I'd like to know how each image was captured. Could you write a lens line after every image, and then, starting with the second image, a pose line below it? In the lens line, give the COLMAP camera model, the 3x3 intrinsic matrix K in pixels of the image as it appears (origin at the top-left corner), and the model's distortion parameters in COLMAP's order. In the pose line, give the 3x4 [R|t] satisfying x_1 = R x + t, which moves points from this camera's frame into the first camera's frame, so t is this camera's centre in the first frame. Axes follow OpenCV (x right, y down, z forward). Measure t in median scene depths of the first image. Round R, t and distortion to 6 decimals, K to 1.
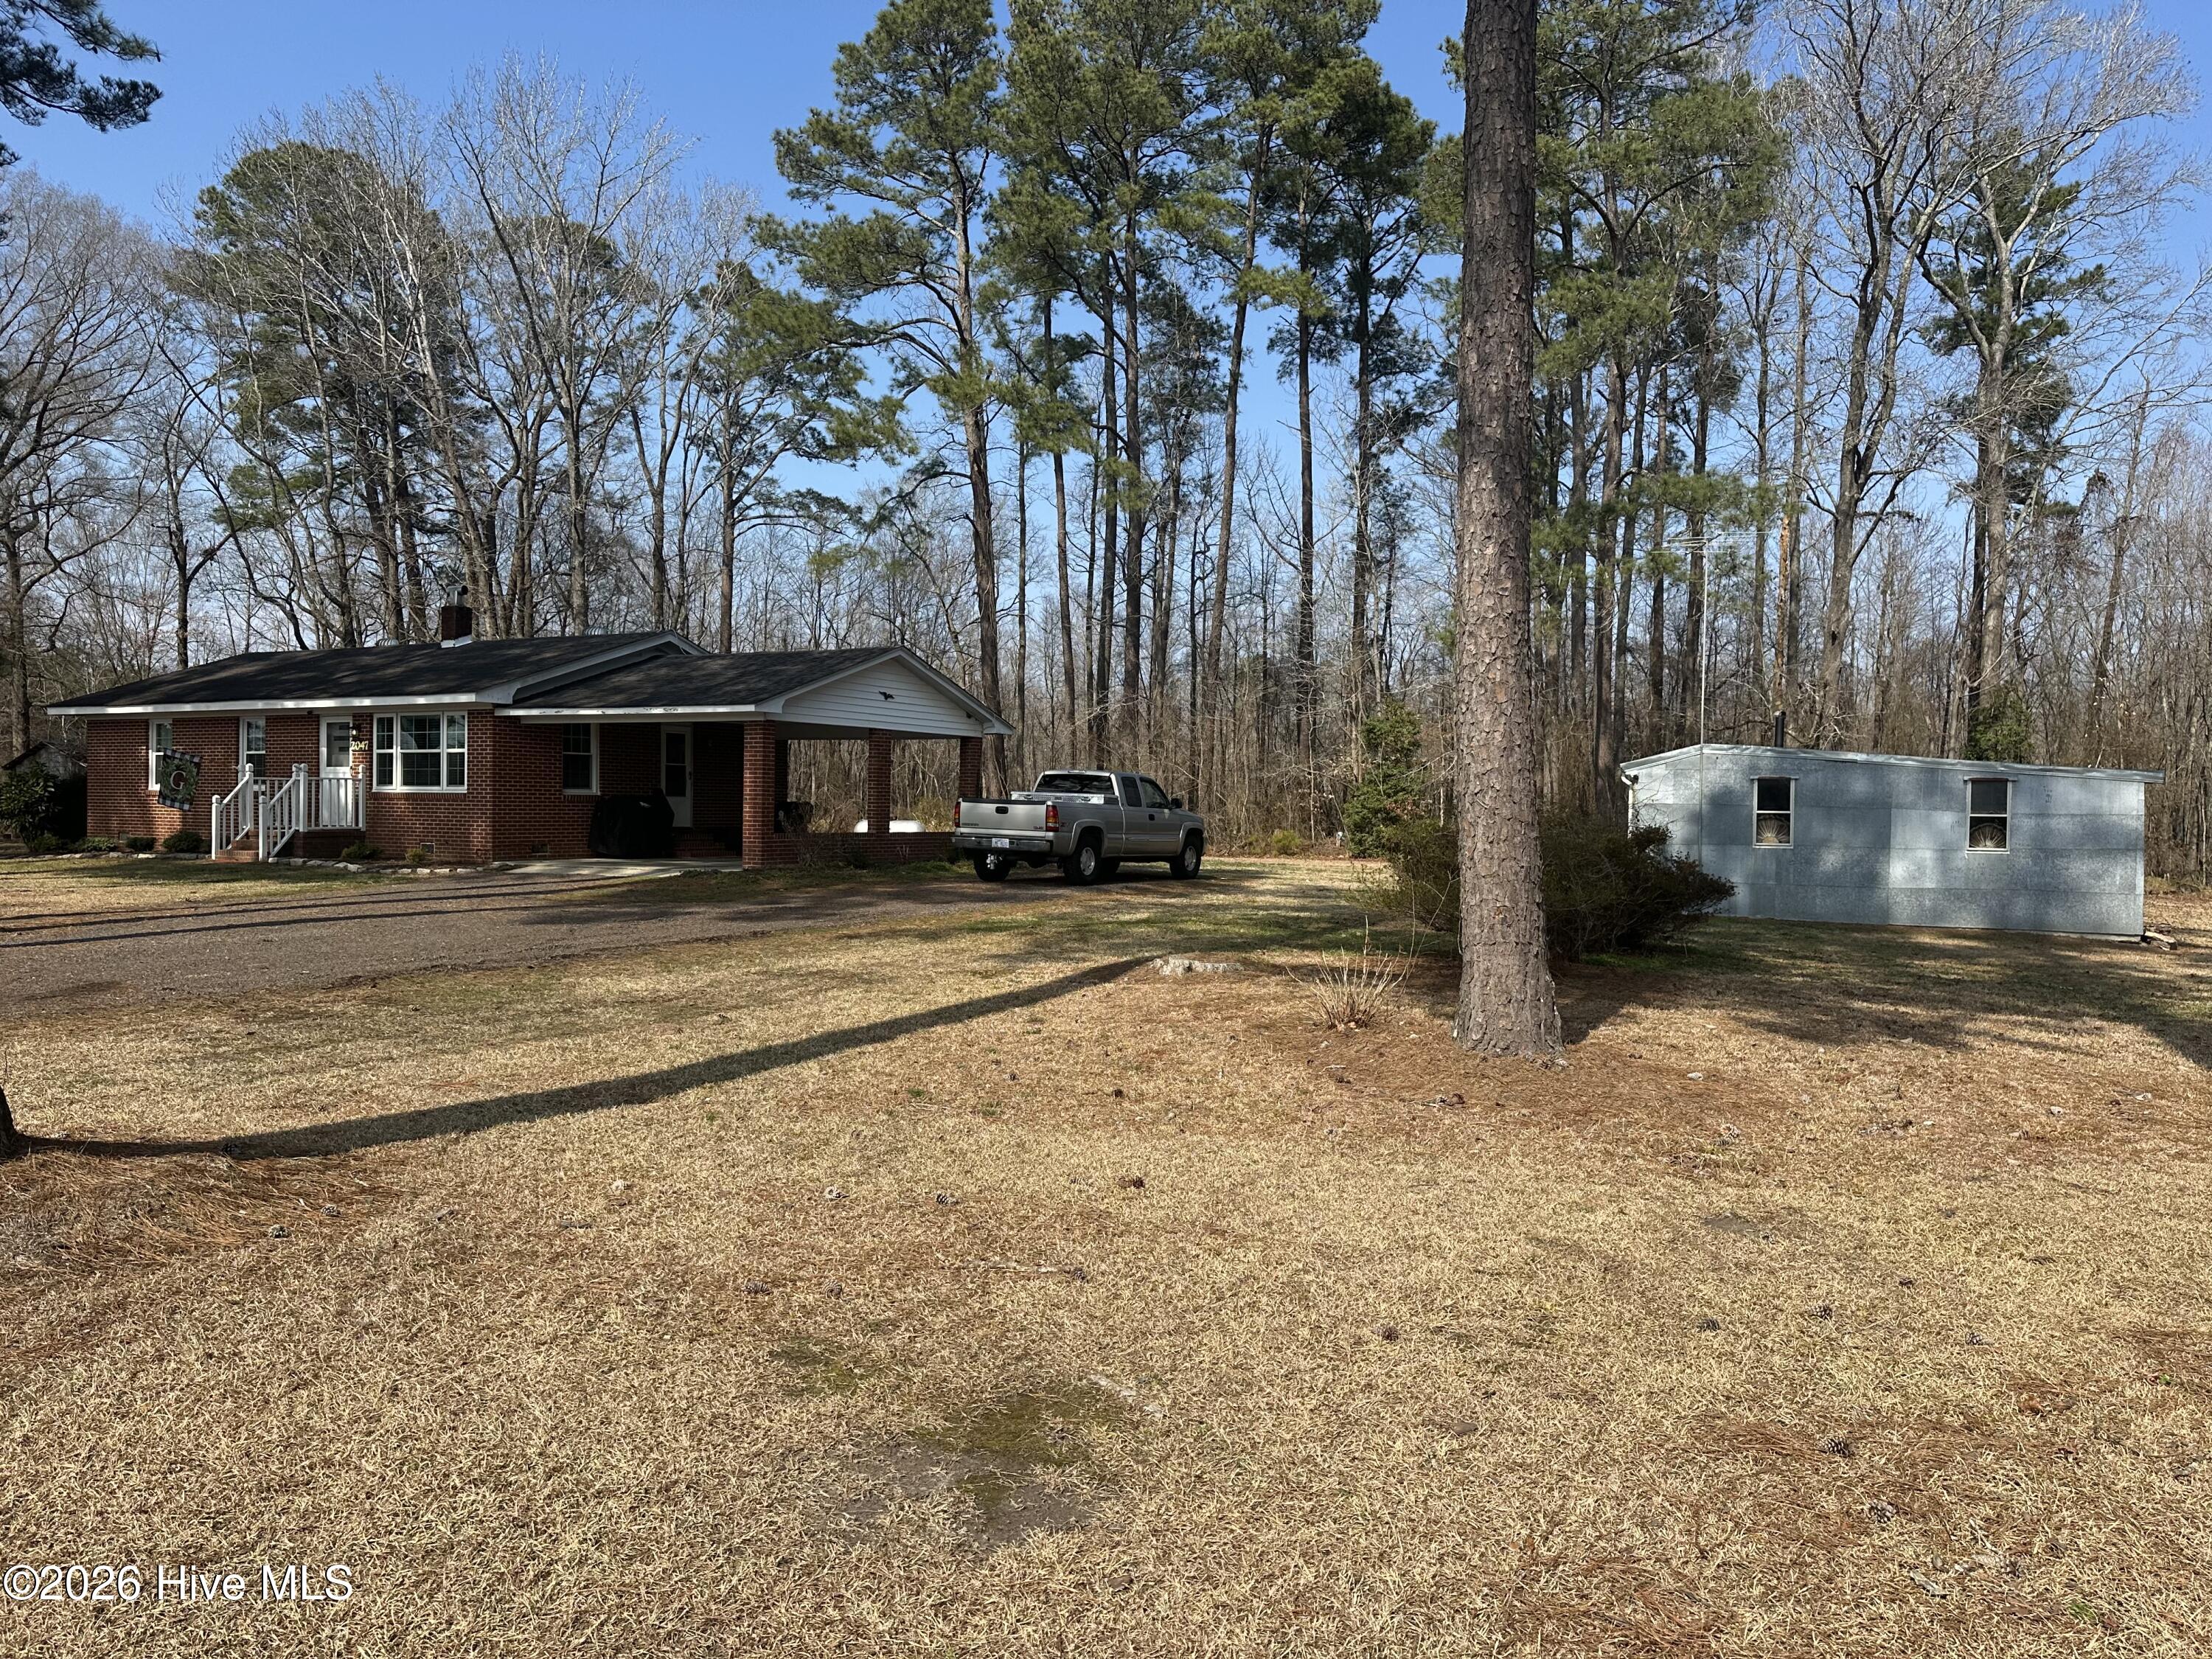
lens RADIAL K [[1553.3, 0, 1099.7], [0, 1553.3, 831.5], [0, 0, 1]] dist [0.006177, -0.028197]
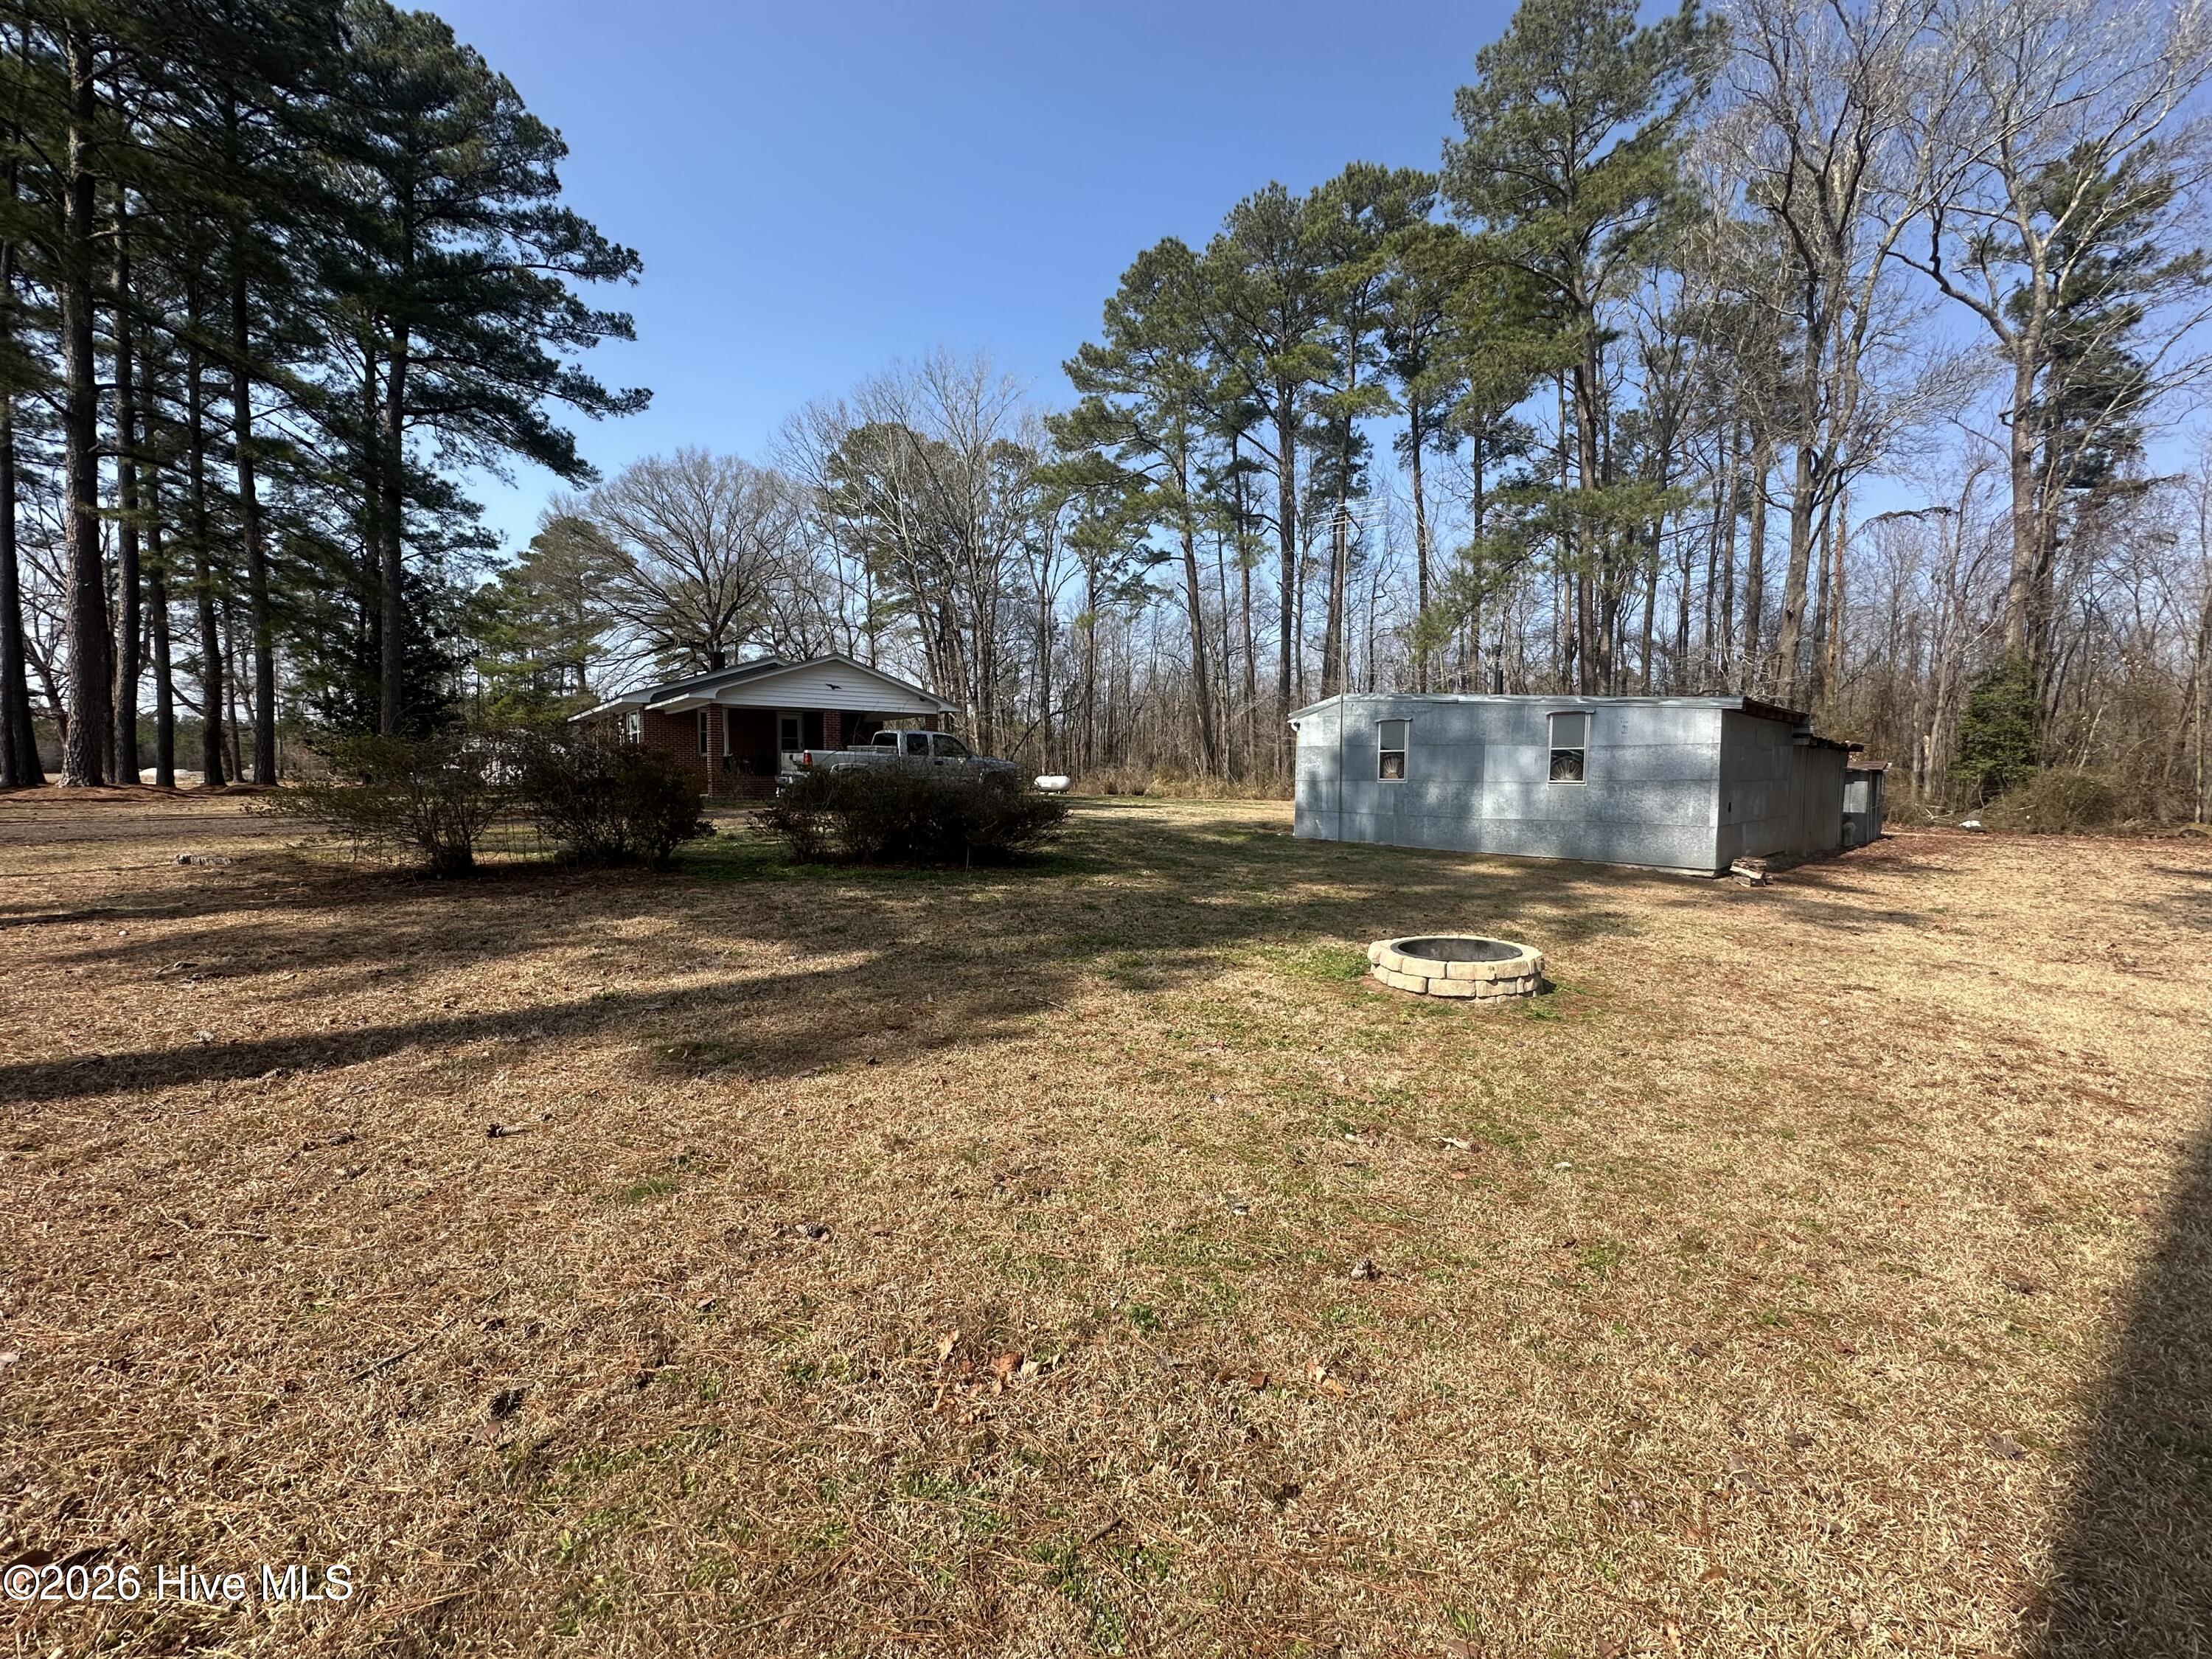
lens RADIAL K [[896.0, 0, 1108.5], [0, 896.0, 822.7], [0, 0, 1]] dist [-0.021475, 0.000091]
pose [[0.902153, 0.019466, -0.430978, 0.530529], [-0.008078, 0.999569, 0.028239, 0.022337], [0.431341, -0.021995, 0.901921, 0.334347]]
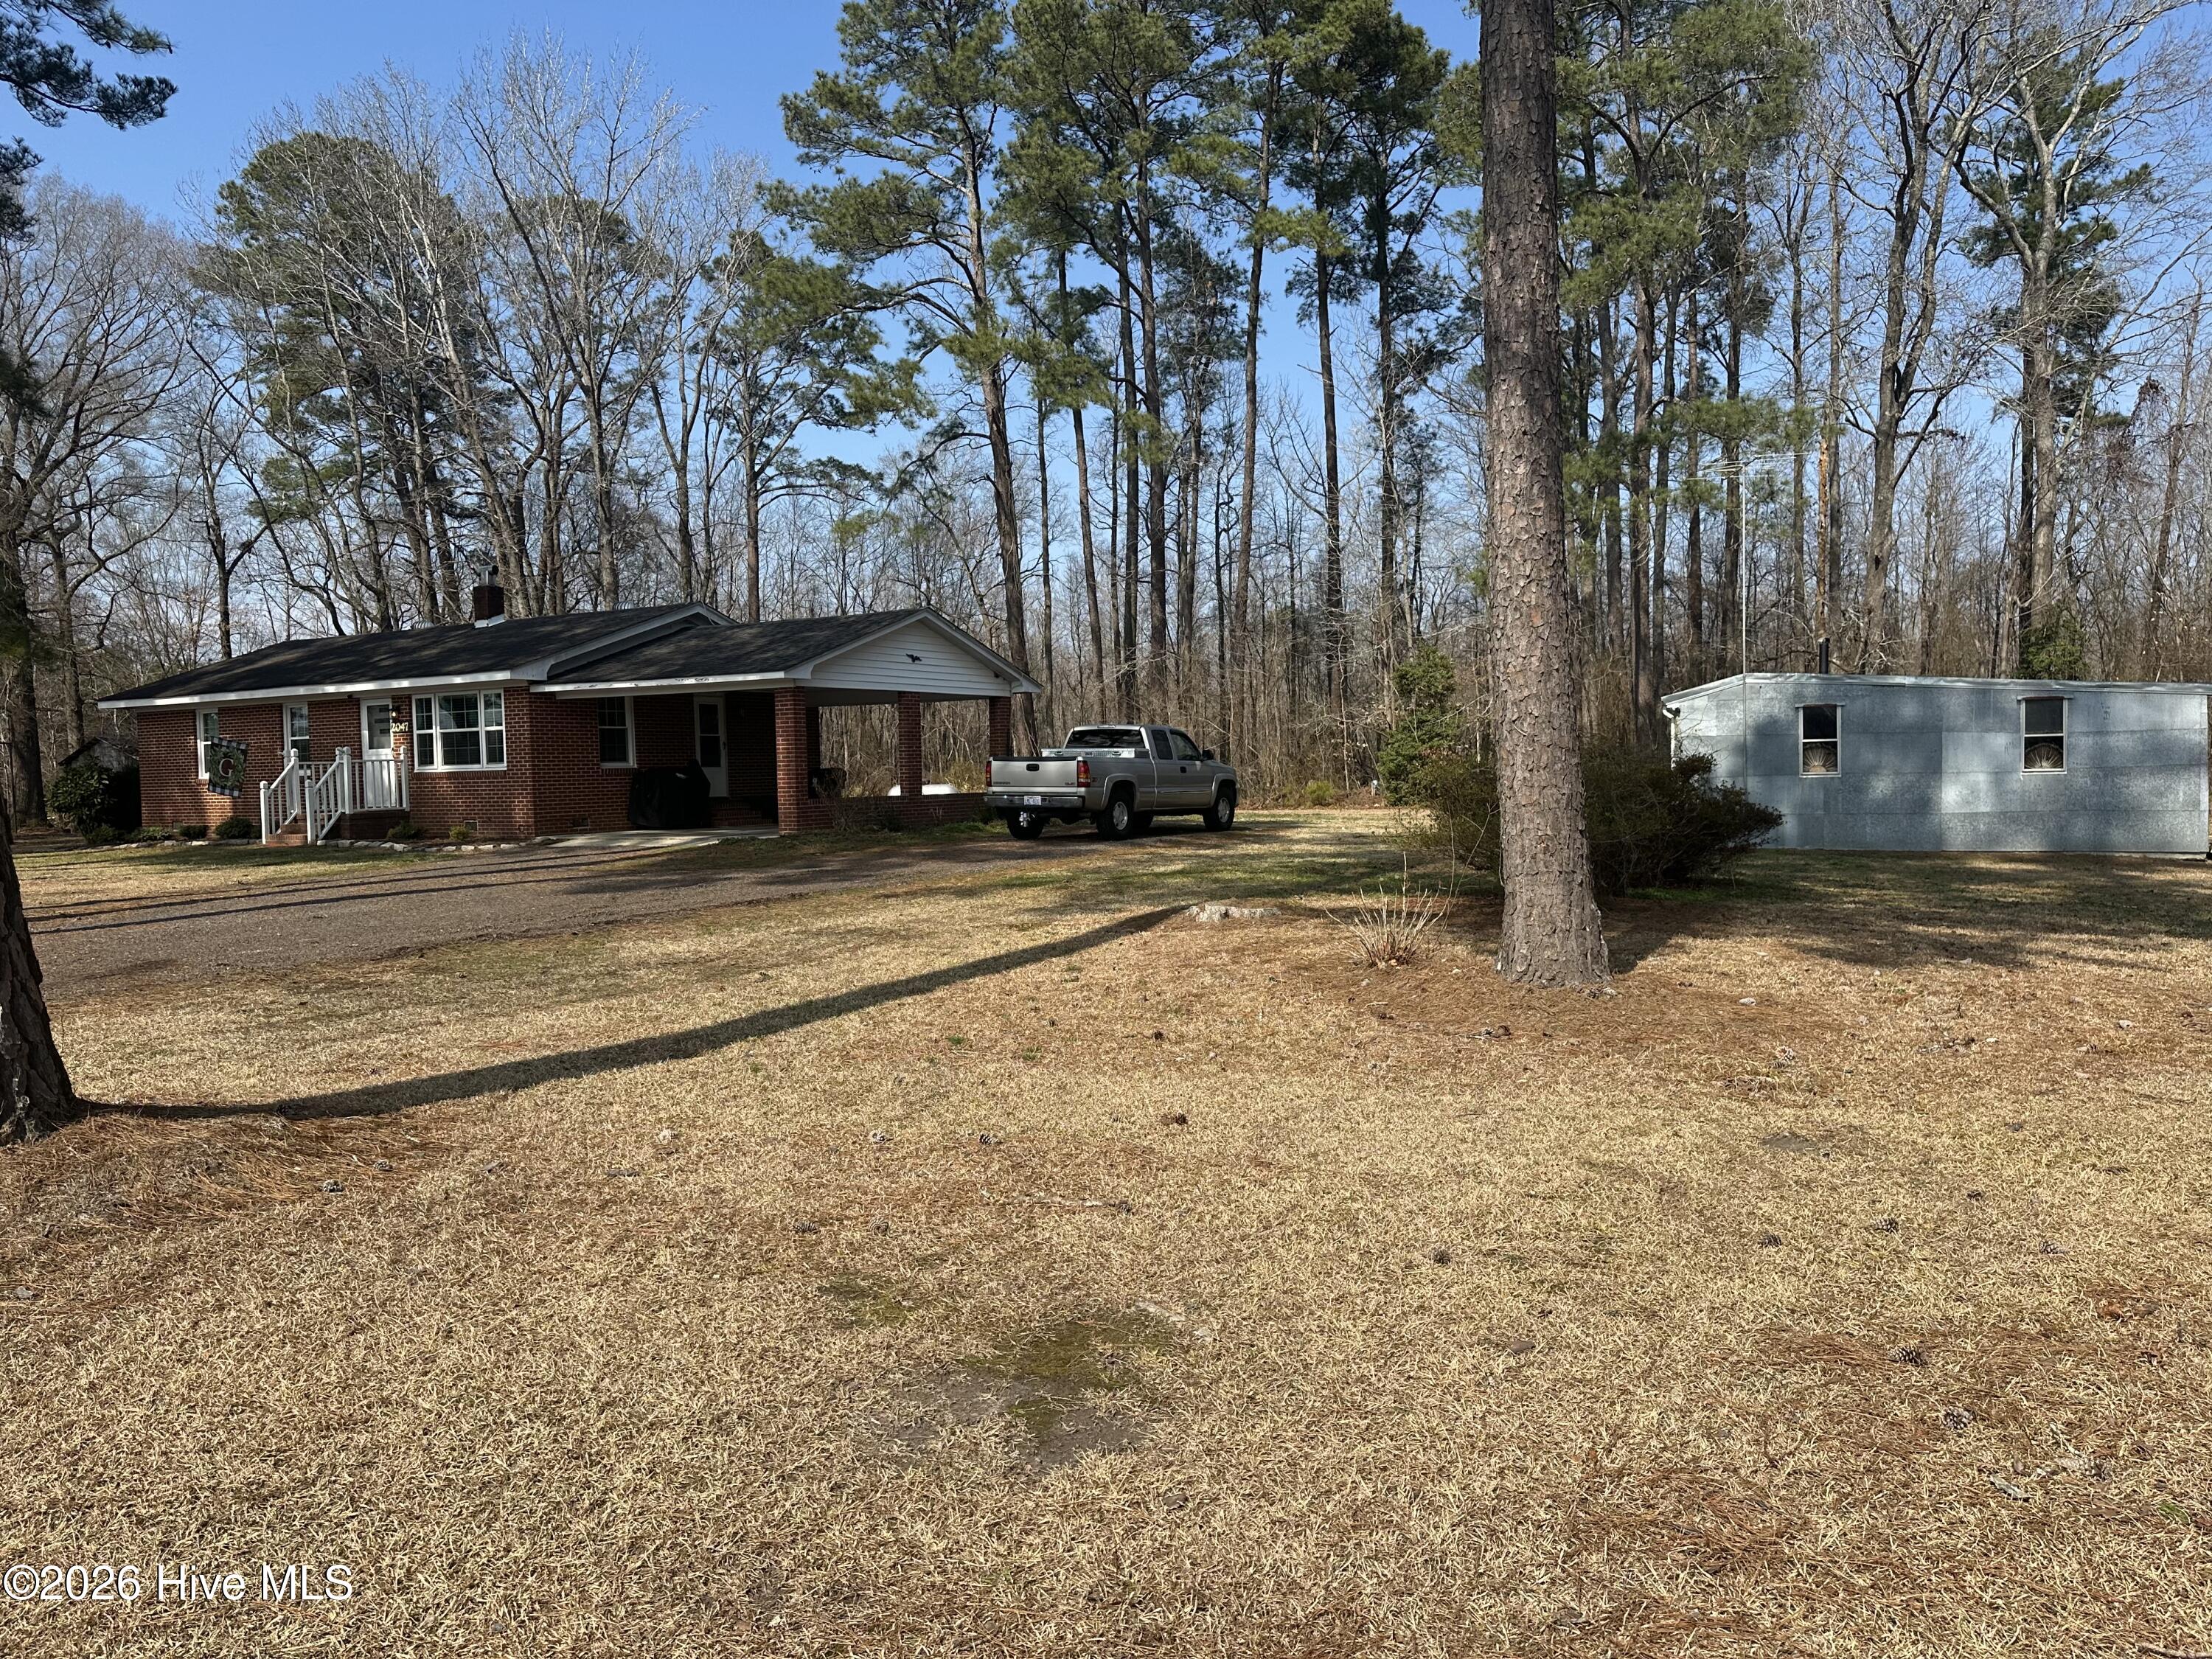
lens RADIAL K [[1553.3, 0, 1070.3], [0, 1553.3, 828.8], [0, 0, 1]] dist [0.006177, -0.028197]
pose [[0.998534, -0.035307, -0.041035, 0.000229], [0.036300, 0.999059, 0.023719, 0.002900], [0.040159, -0.025174, 0.998876, 0.001895]]
